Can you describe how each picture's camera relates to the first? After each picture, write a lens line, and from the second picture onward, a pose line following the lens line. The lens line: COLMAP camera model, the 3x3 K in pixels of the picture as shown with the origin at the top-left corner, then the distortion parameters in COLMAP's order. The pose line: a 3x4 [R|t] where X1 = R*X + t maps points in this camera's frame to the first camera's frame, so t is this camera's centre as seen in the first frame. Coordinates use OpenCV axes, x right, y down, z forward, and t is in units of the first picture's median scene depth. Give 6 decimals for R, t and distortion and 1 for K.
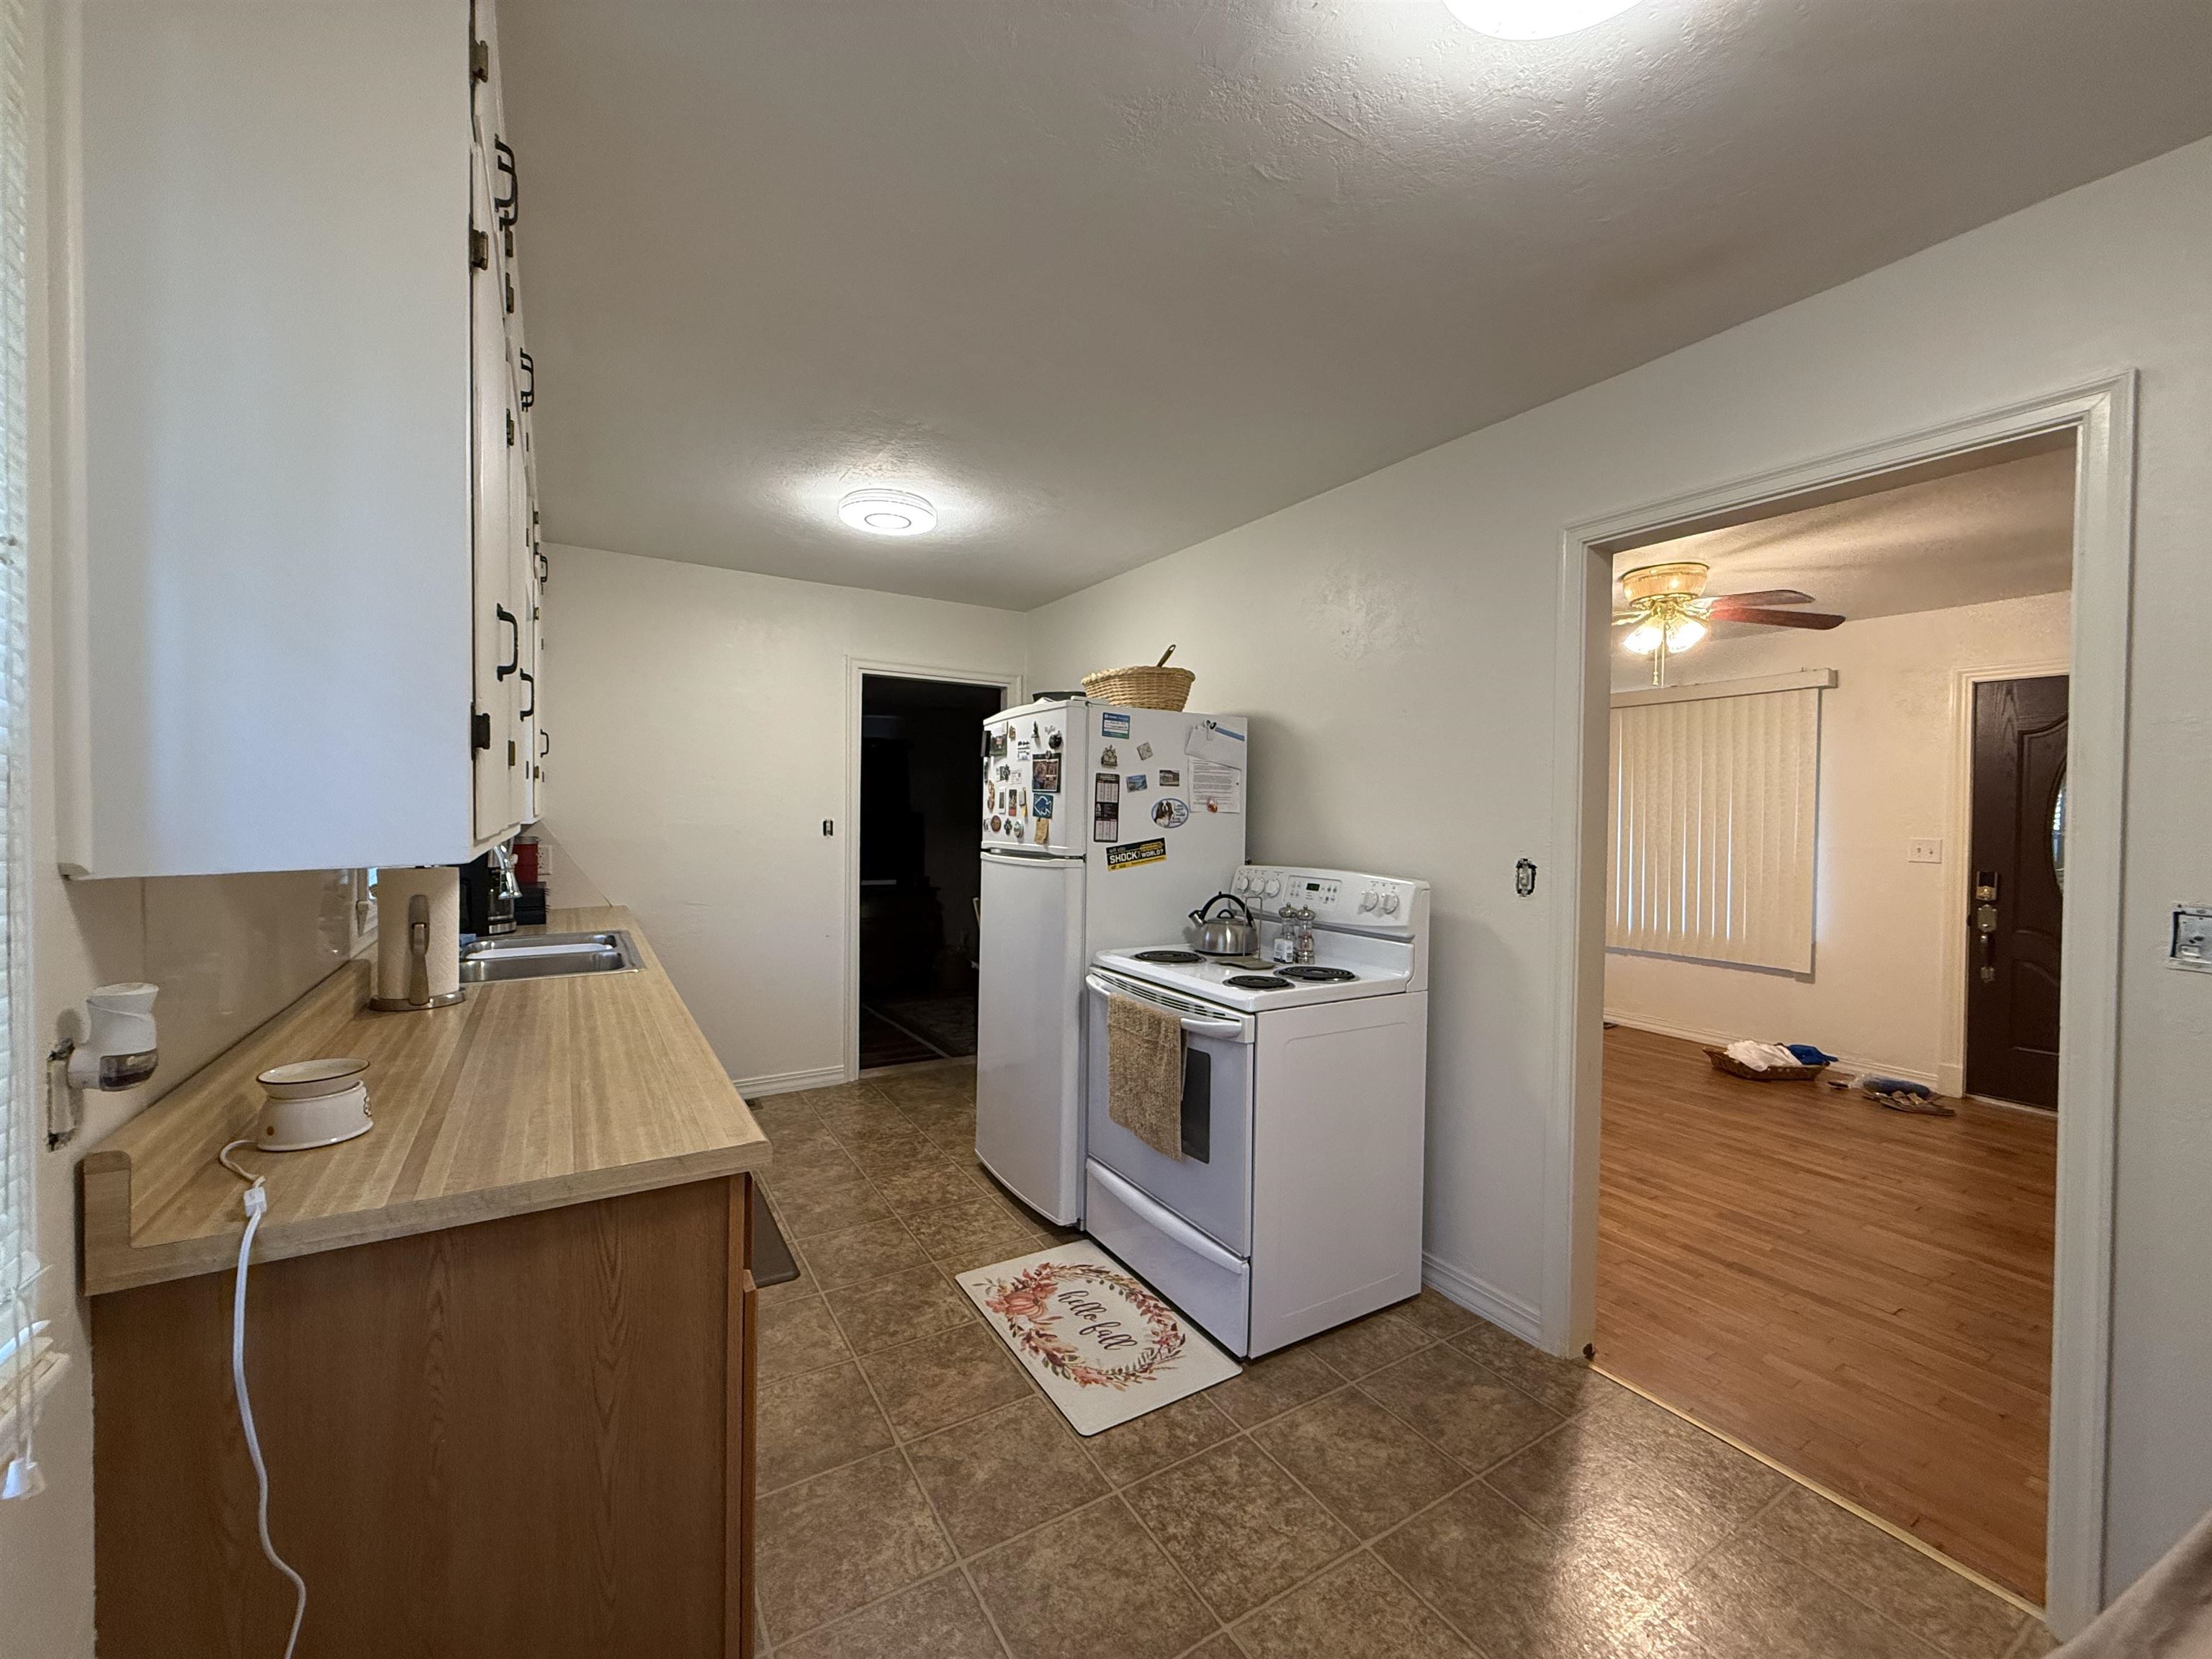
lens RADIAL K [[883.9, 0, 1106.0], [0, 883.9, 829.5], [0, 0, 1]] dist [0.002390, 0.000119]
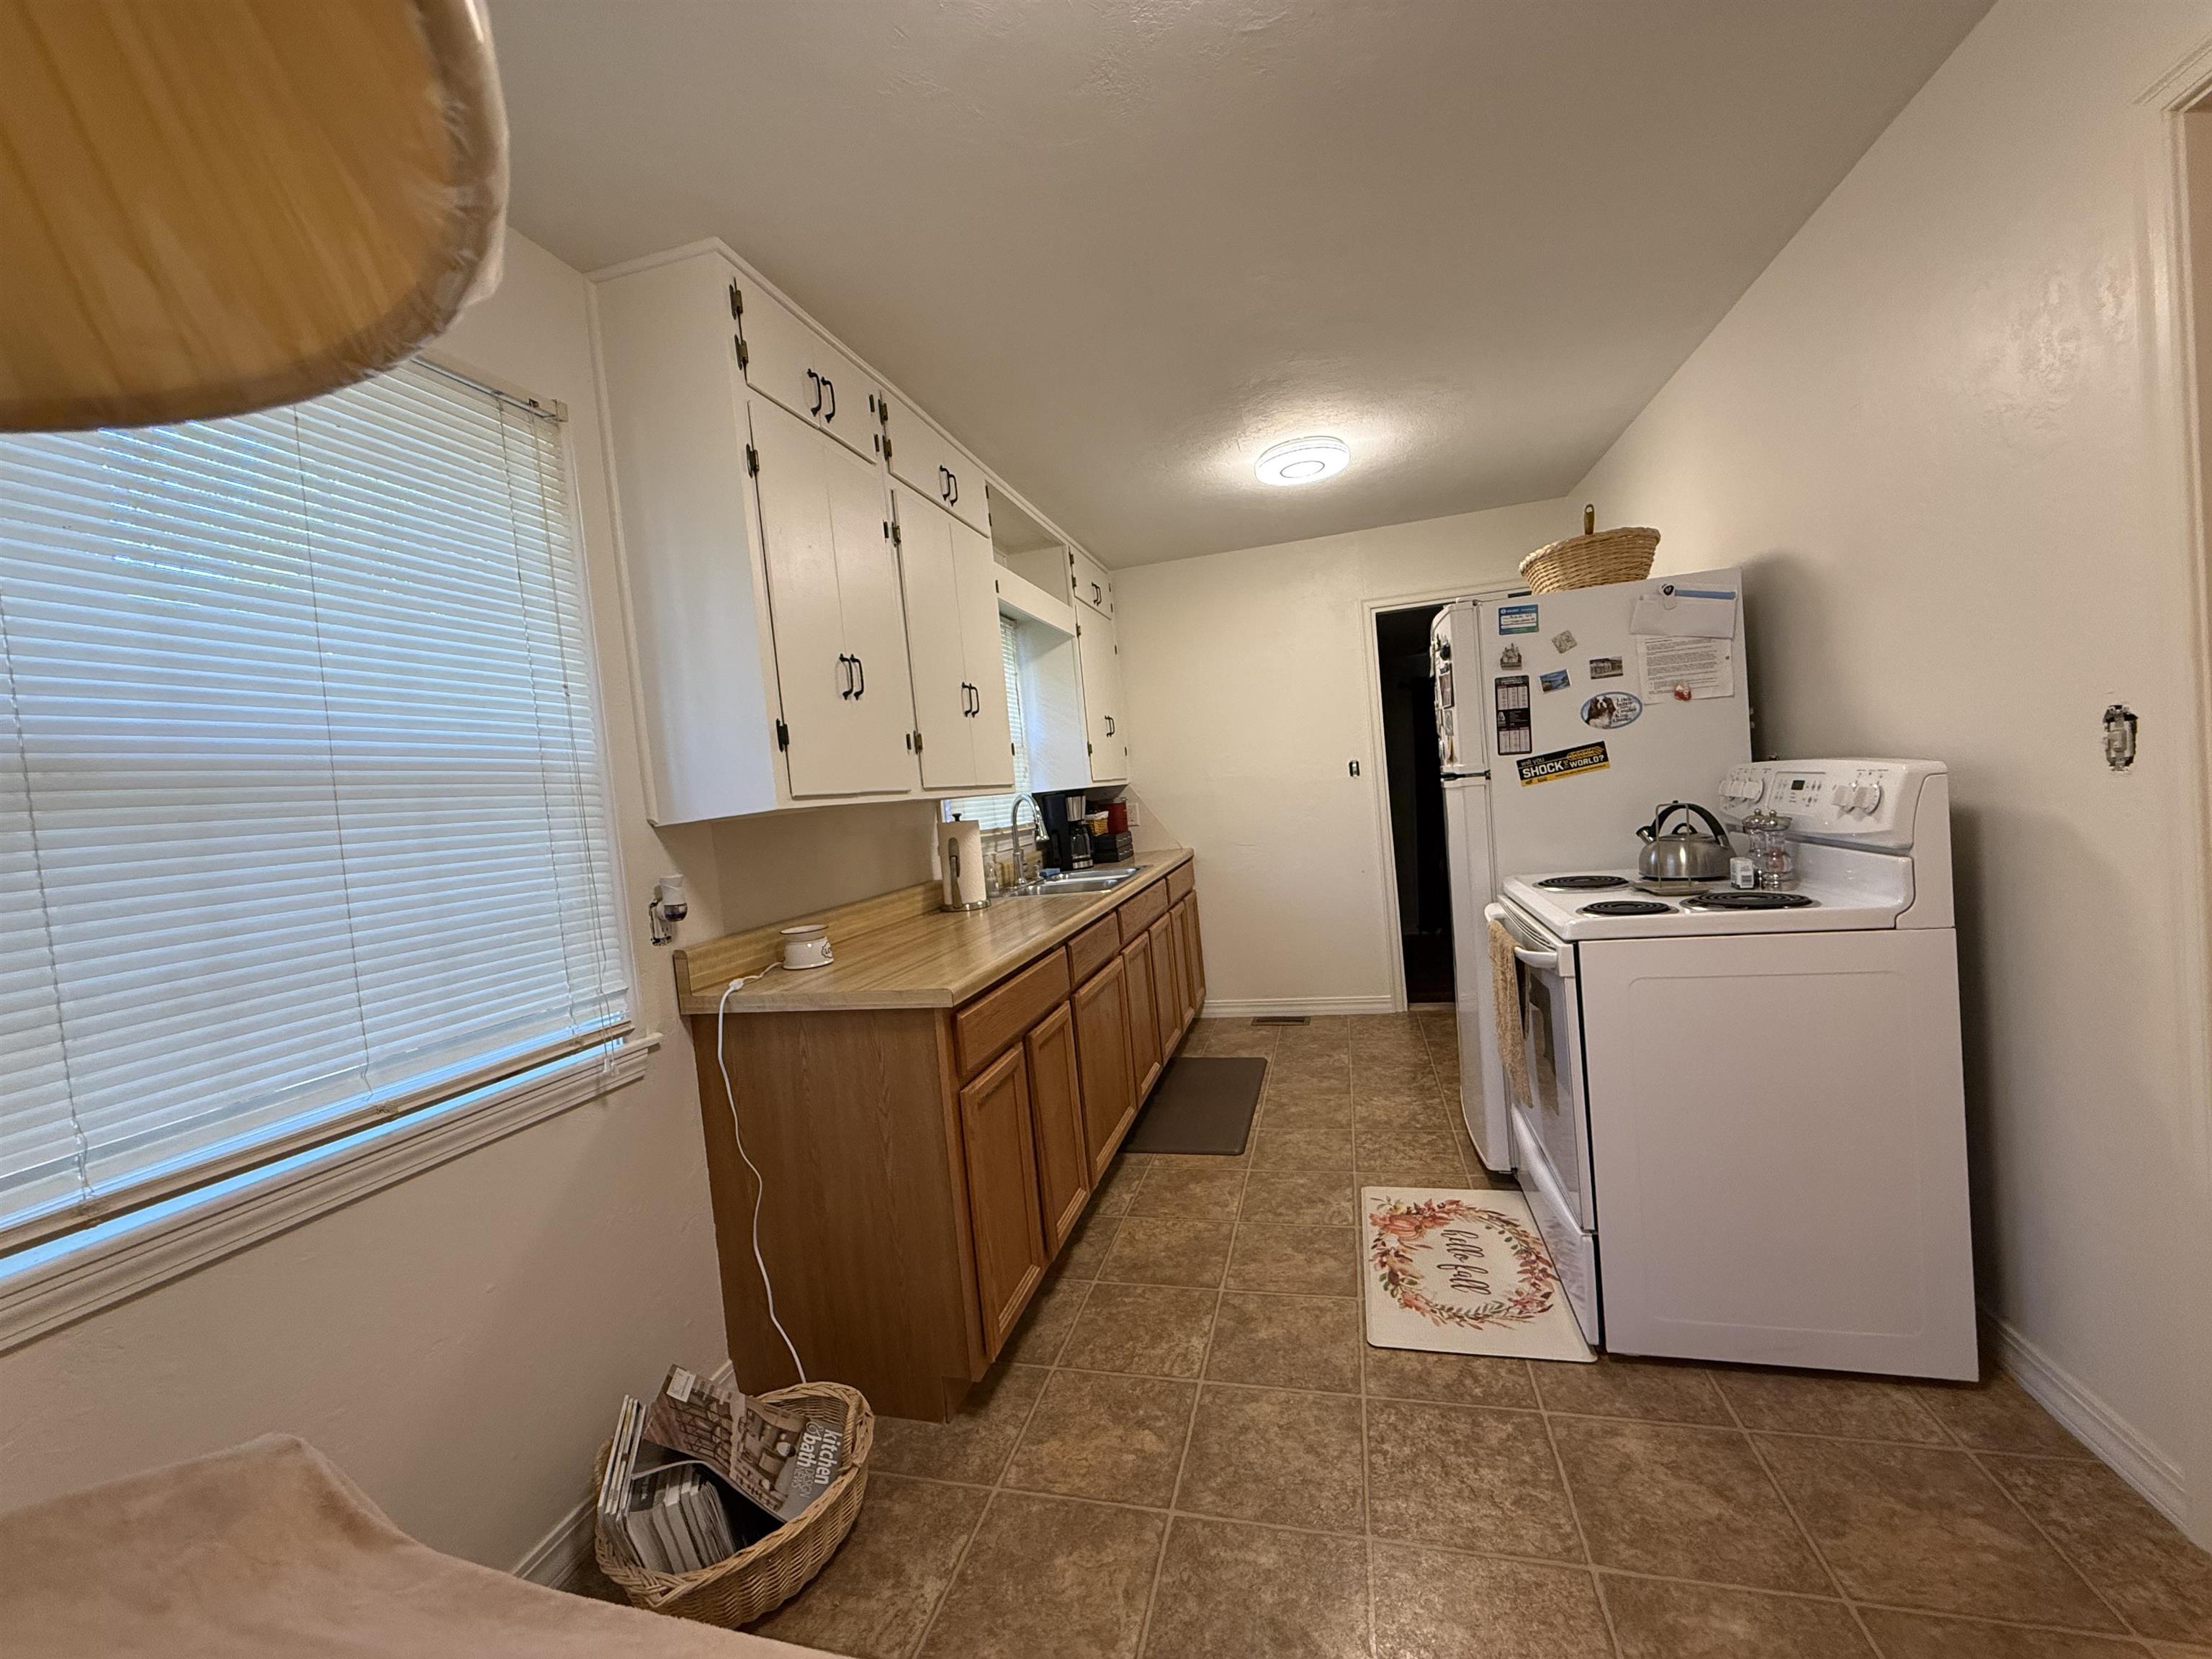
lens RADIAL K [[888.3, 0, 1098.8], [0, 888.3, 829.2], [0, 0, 1]] dist [0.002085, -0.000107]
pose [[0.678512, -0.047902, -0.733025, 0.411064], [0.088444, 0.995940, 0.016783, 0.041868], [0.729245, -0.076220, 0.679994, 0.097839]]
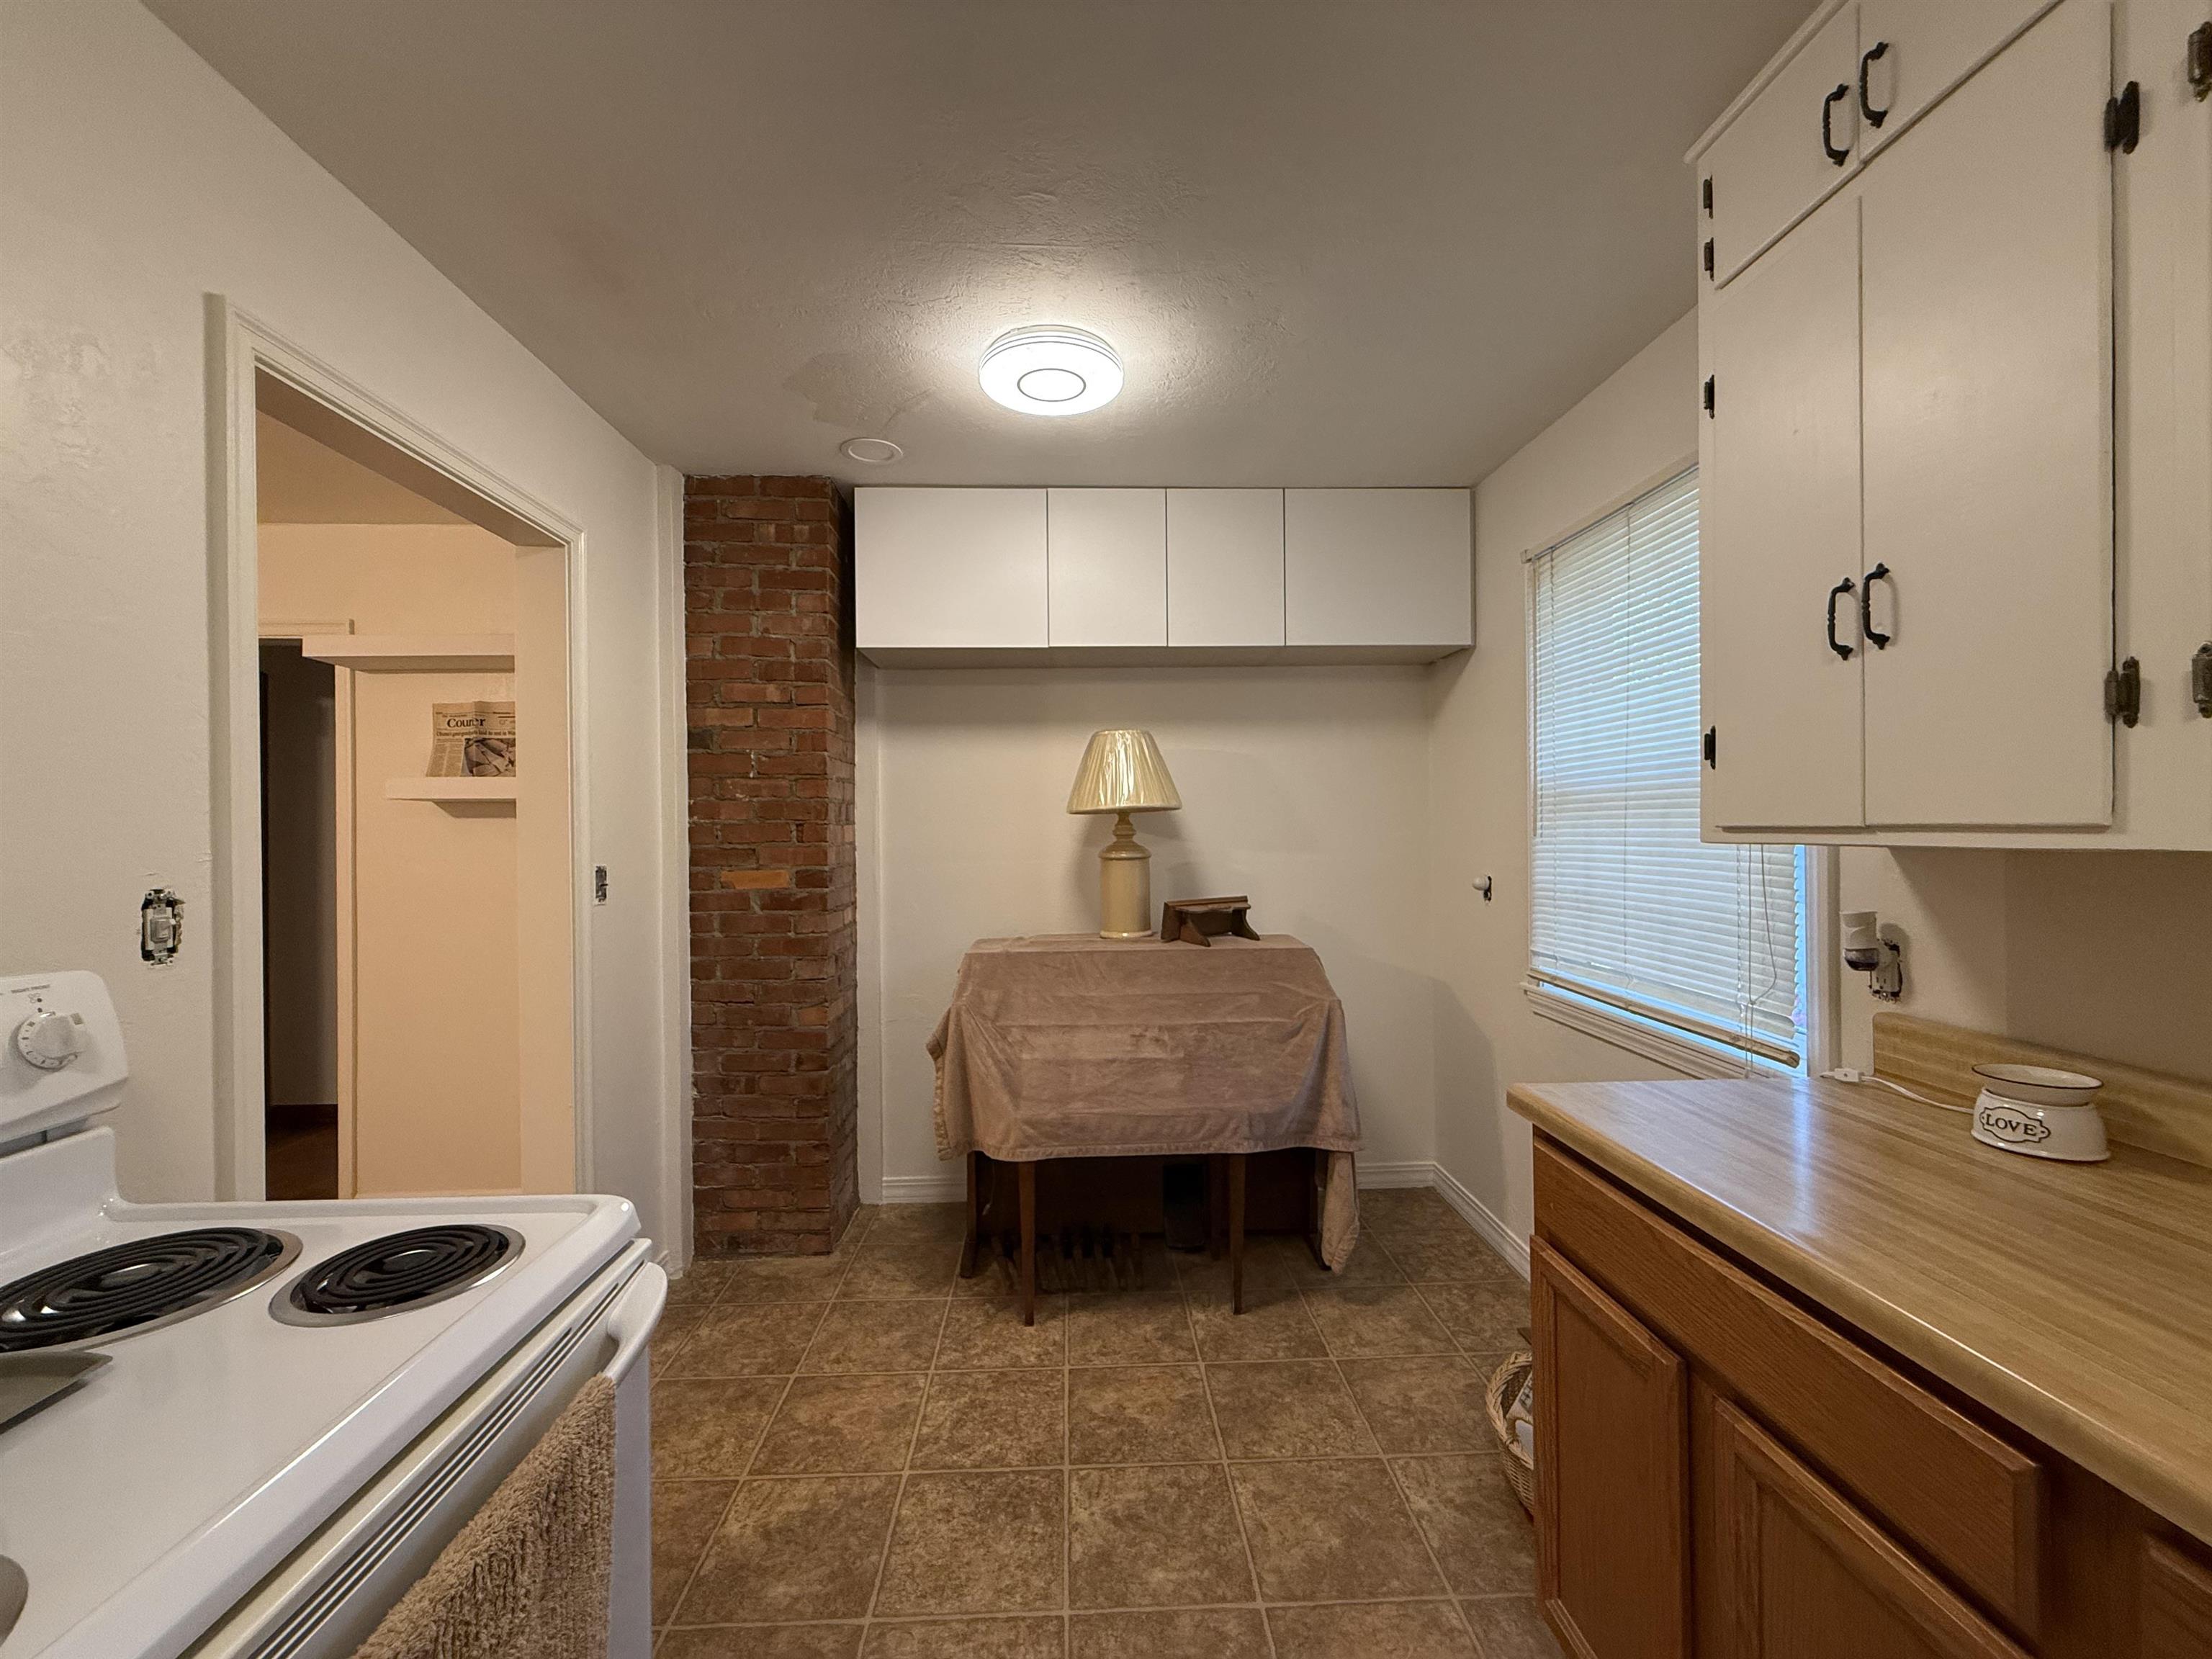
lens RADIAL K [[888.3, 0, 1098.8], [0, 888.3, 829.2], [0, 0, 1]] dist [0.002085, -0.000107]
pose [[-0.868475, -0.007521, 0.495676, -0.231948], [0.005854, 0.999660, 0.025425, -0.010449], [-0.495698, 0.024982, -0.868135, 1.086437]]
